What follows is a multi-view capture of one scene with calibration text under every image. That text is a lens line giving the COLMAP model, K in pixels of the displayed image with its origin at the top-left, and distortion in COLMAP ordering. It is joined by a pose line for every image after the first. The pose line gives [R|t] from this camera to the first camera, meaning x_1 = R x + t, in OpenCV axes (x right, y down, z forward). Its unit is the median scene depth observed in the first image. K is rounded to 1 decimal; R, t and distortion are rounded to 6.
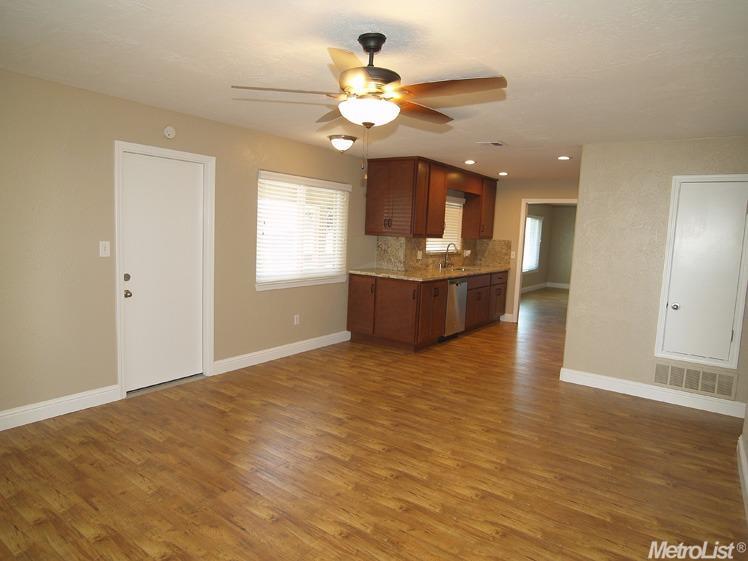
lens RADIAL K [[480.7, 0, 372.3], [0, 480.7, 277.3], [0, 0, 1]] dist [-0.025806, 0.000987]
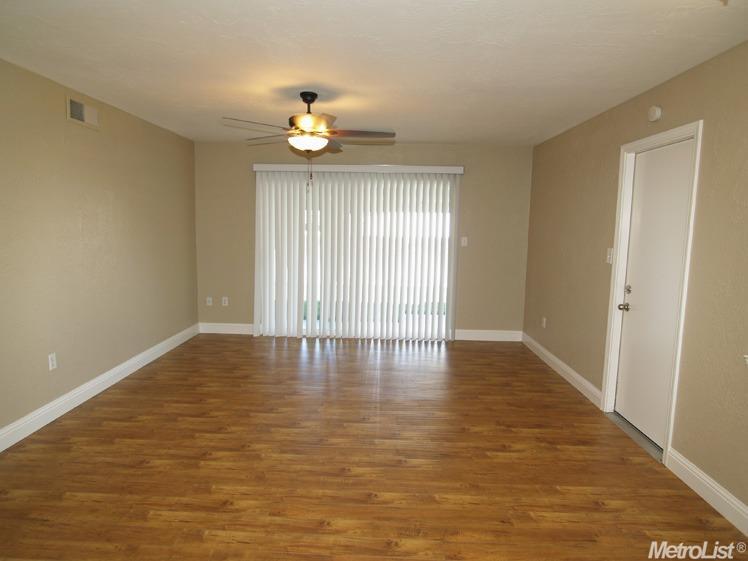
lens RADIAL K [[480.7, 0, 372.8], [0, 480.7, 282.0], [0, 0, 1]] dist [-0.025806, 0.000987]
pose [[-0.832015, 0.006183, -0.554719, 0.455329], [-0.111693, 0.977594, 0.178423, -0.138445], [0.543393, 0.210409, -0.812682, 1.655067]]
